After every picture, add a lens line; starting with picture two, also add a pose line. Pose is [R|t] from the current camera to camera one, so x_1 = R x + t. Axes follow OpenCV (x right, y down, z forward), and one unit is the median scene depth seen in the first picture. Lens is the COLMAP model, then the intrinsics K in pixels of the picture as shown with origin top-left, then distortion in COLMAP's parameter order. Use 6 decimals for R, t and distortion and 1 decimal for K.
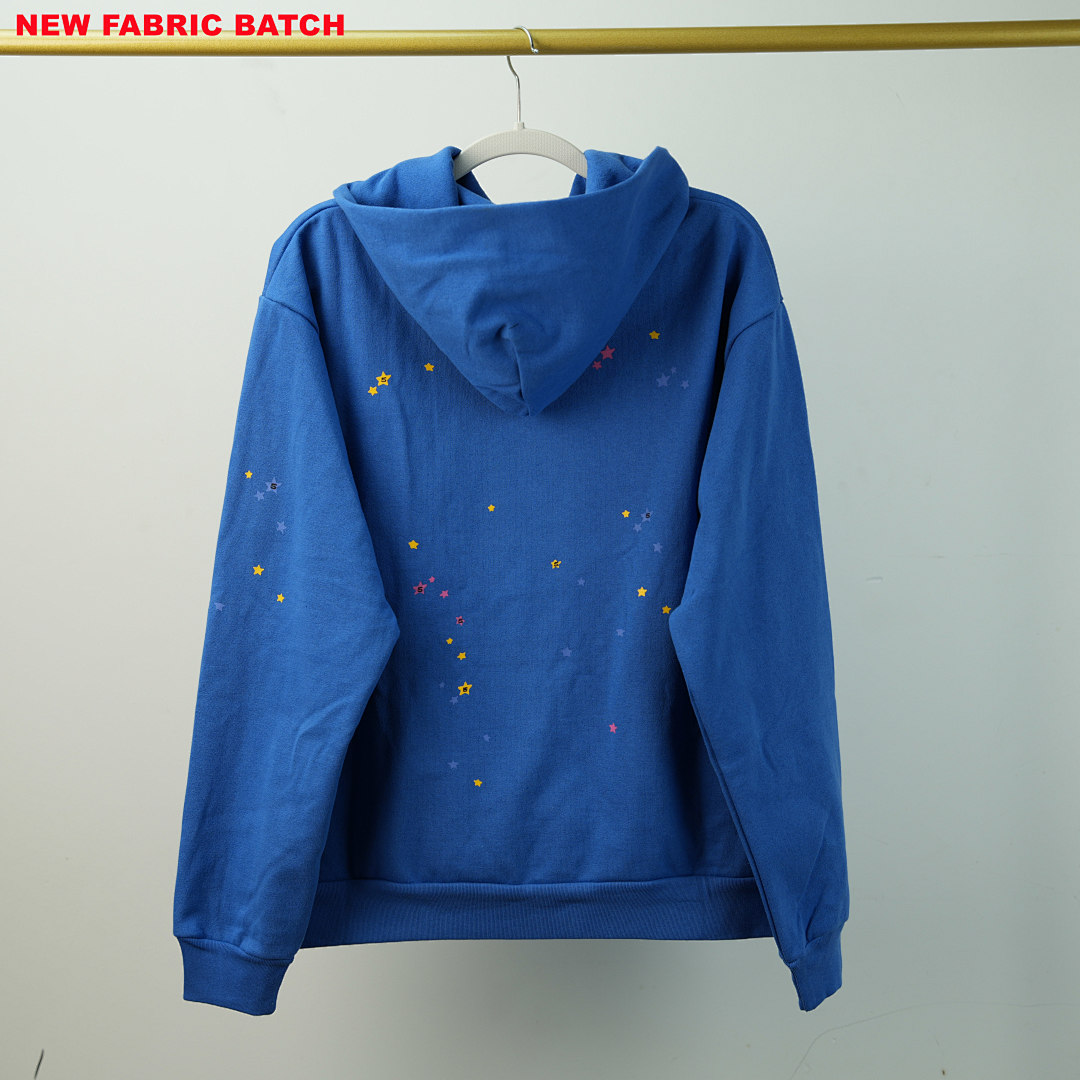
lens RADIAL K [[2748.7, 0, 540.0], [0, 2748.7, 540.0], [0, 0, 1]] dist [0.213846, 0.431844]
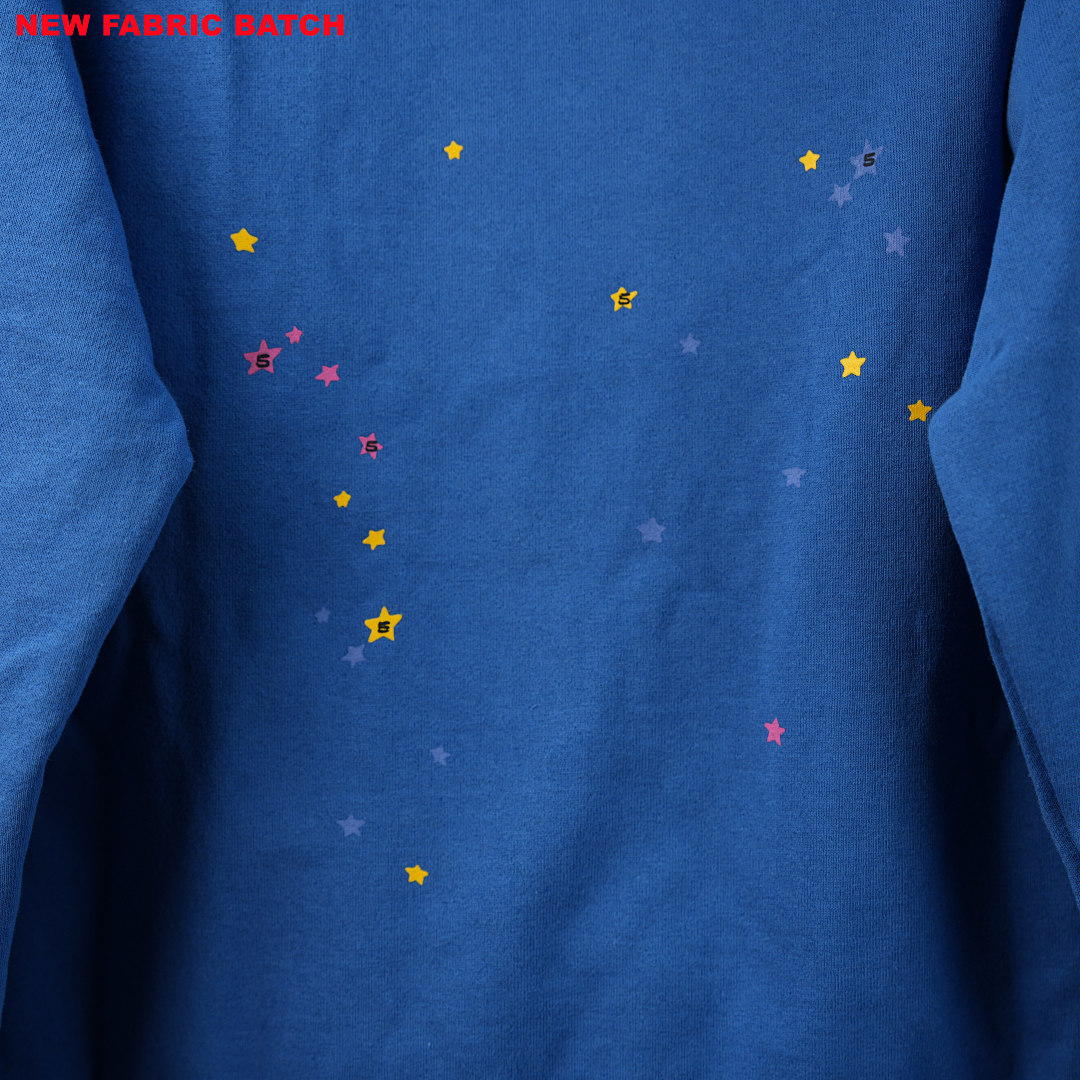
lens RADIAL K [[2748.7, 0, 540.0], [0, 2748.7, 540.0], [0, 0, 1]] dist [0.213846, 0.431844]
pose [[0.998058, 0.000223, -0.062295, 0.018109], [-0.002292, 0.999448, -0.033141, 0.055112], [0.062253, 0.033219, 0.997507, 0.624909]]
